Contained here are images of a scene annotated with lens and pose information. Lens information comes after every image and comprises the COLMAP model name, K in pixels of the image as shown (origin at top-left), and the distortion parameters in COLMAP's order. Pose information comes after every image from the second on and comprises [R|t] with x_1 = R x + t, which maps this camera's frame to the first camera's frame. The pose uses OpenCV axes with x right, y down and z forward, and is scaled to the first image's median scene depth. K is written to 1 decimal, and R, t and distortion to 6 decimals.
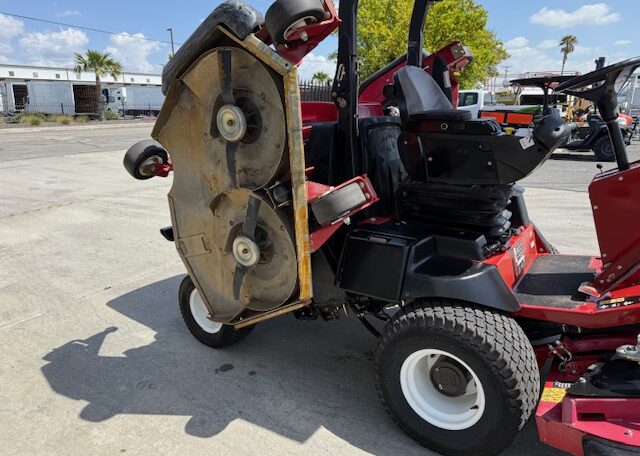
lens RADIAL K [[452.4, 0, 319.0], [0, 452.4, 225.1], [0, 0, 1]] dist [0.025359, -0.004421]
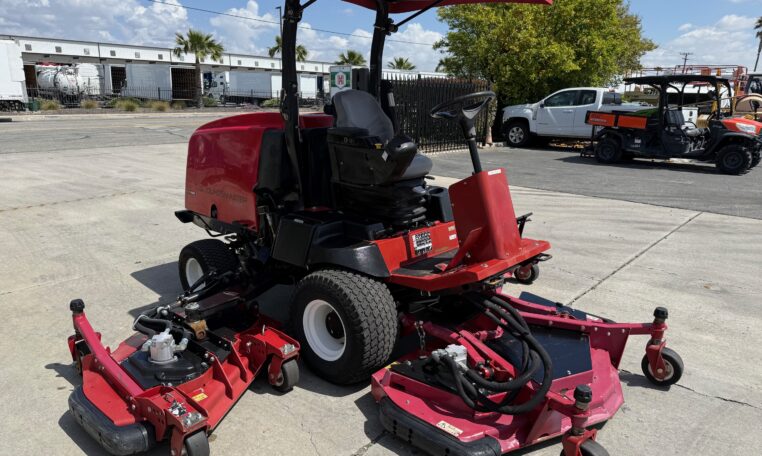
lens RADIAL K [[531.4, 0, 379.3], [0, 531.4, 230.0], [0, 0, 1]] dist [0.081110, -0.100043]
pose [[0.991372, 0.055298, -0.118845, 0.135314], [-0.056617, 0.998366, -0.007746, 0.014128], [0.118223, 0.014408, 0.992883, -0.128371]]
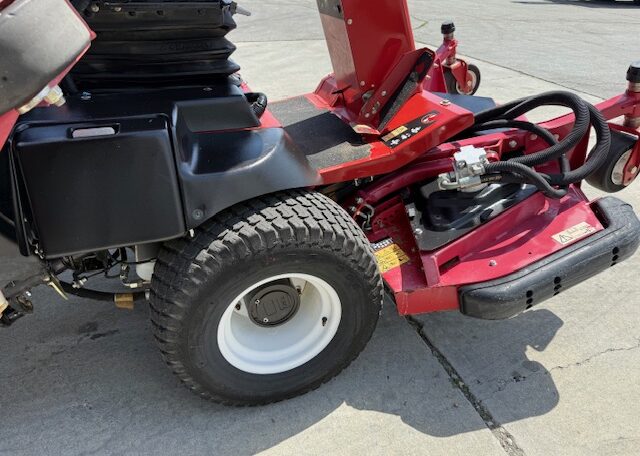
lens RADIAL K [[452.4, 0, 319.0], [0, 452.4, 225.1], [0, 0, 1]] dist [0.025359, -0.004421]
pose [[0.602754, -0.390131, 0.696050, -0.024926], [0.190192, 0.917425, 0.349511, -0.000565], [-0.774929, -0.078286, 0.627182, 0.122445]]
